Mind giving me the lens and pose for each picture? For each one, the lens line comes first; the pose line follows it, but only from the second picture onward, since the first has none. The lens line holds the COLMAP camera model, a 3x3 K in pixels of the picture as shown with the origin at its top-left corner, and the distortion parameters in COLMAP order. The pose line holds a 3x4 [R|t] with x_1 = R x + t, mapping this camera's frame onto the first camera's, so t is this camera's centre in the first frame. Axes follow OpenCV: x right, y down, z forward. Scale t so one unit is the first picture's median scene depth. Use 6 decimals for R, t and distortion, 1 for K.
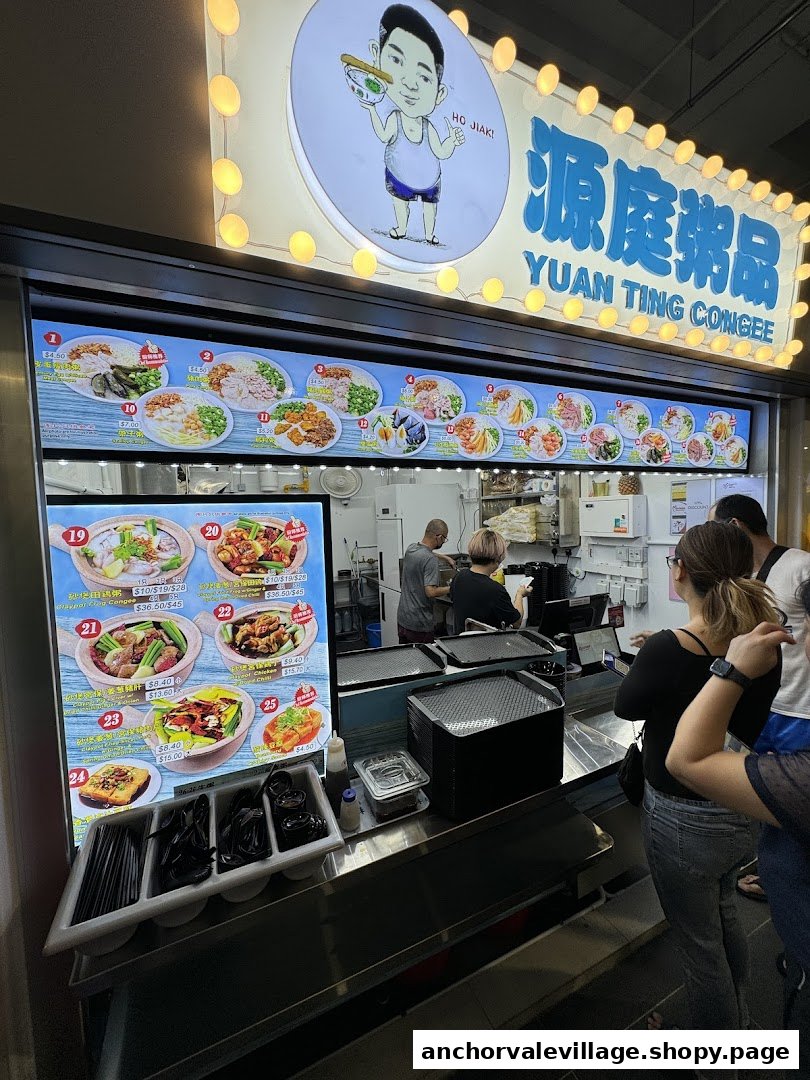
lens RADIAL K [[417.4, 0, 403.8], [0, 417.4, 534.1], [0, 0, 1]] dist [-0.003613, -0.000211]
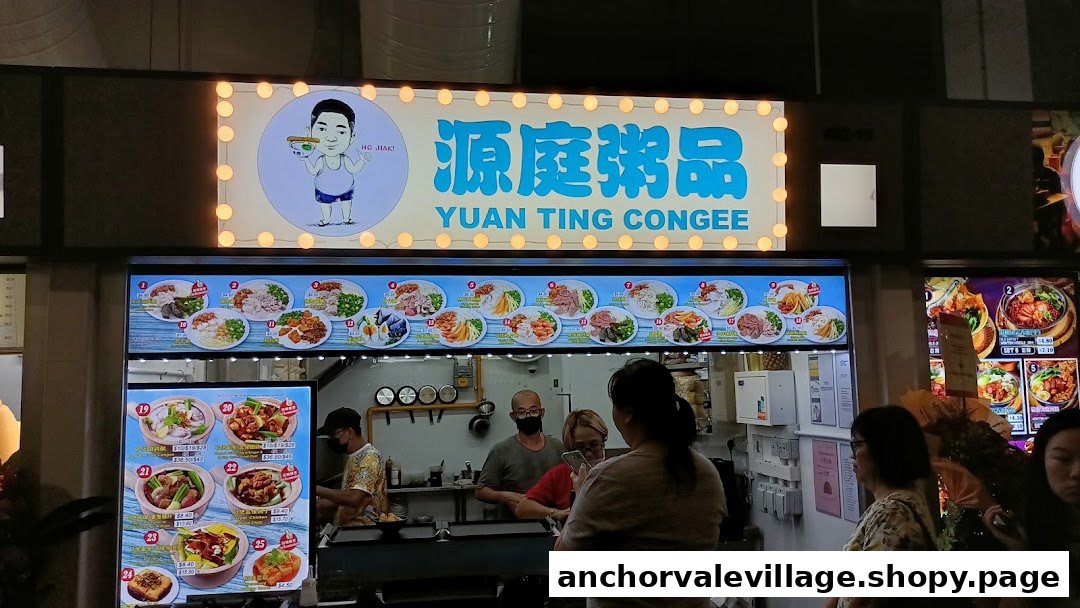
lens RADIAL K [[795.6, 0, 540.0], [0, 795.6, 304.0], [0, 0, 1]] dist [0.068044, -0.097980]
pose [[0.961873, -0.023200, -0.272510, 1.261951], [-0.019612, 0.987980, -0.153334, 0.040379], [0.272791, 0.152833, 0.949856, -1.296848]]
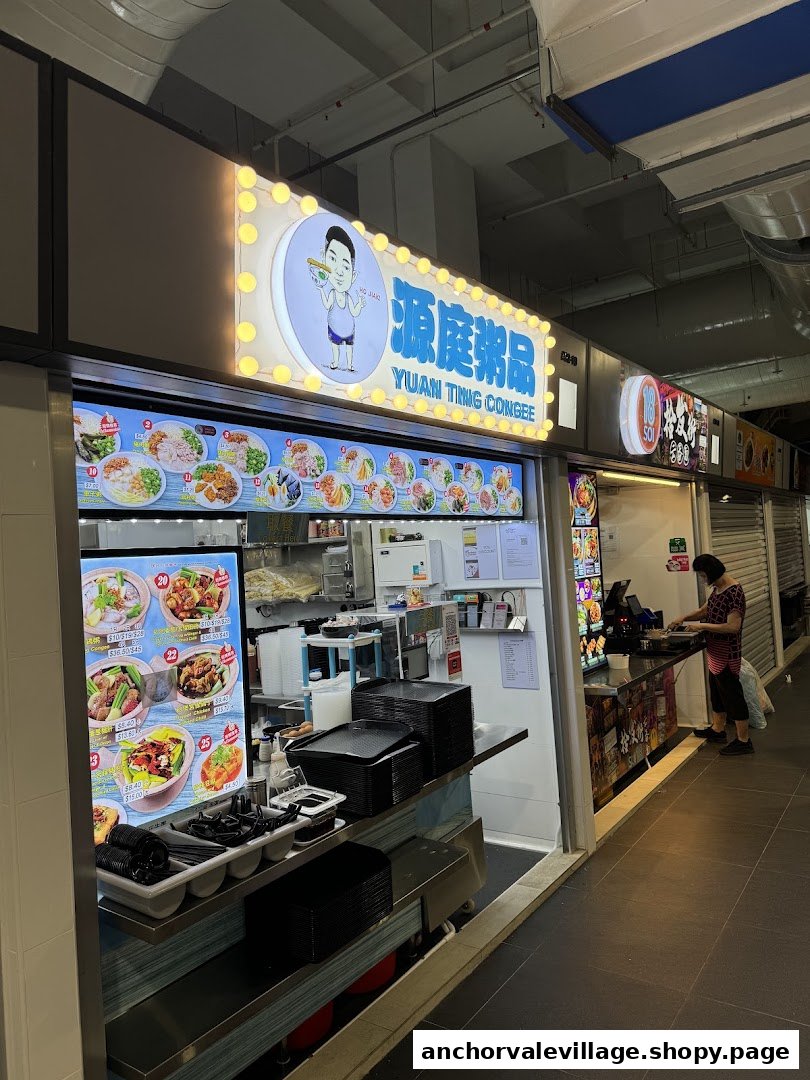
lens RADIAL K [[760.6, 0, 405.0], [0, 760.6, 540.0], [0, 0, 1]] dist [0.082350, -0.152735]
pose [[0.852884, -0.019910, 0.521721, -0.934552], [0.074190, 0.993754, -0.083359, 0.098147], [-0.516802, 0.109802, 0.849034, -1.028809]]
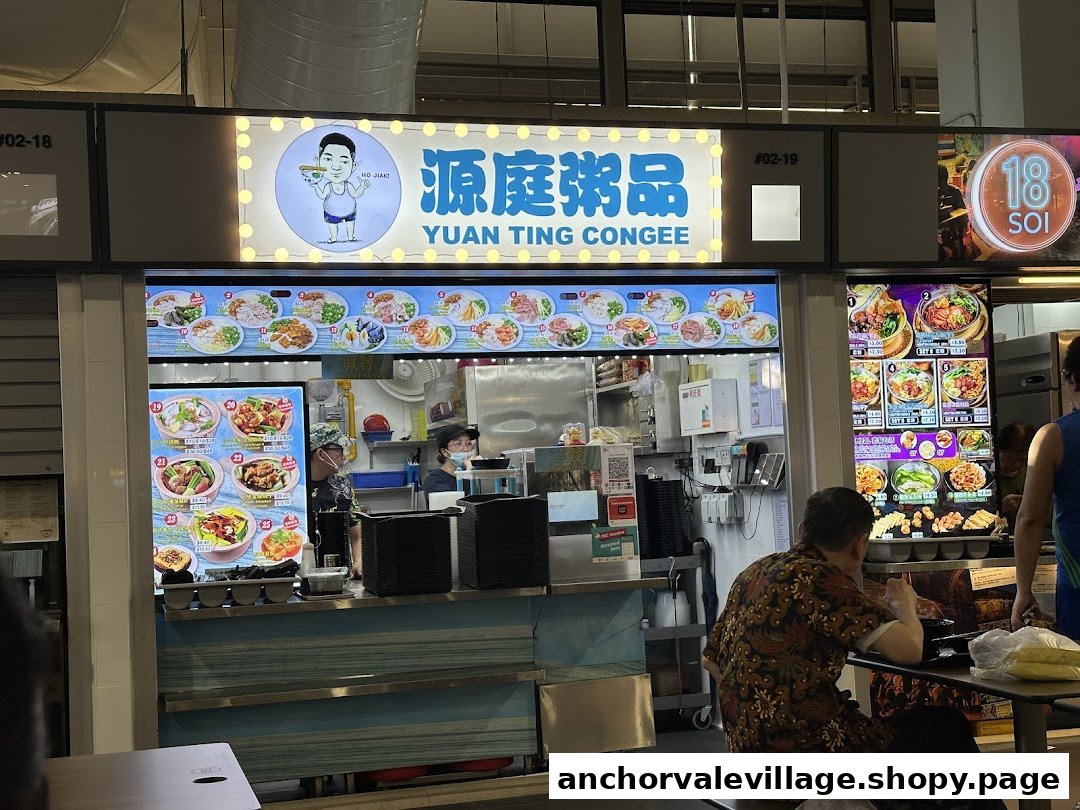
lens RADIAL K [[1469.2, 0, 525.4], [0, 1469.2, 416.1], [0, 0, 1]] dist [0.148498, -0.045032]
pose [[0.988264, -0.024103, -0.150844, 1.424248], [0.008703, 0.994753, -0.101931, 0.588871], [0.152509, 0.099422, 0.983288, -4.152597]]
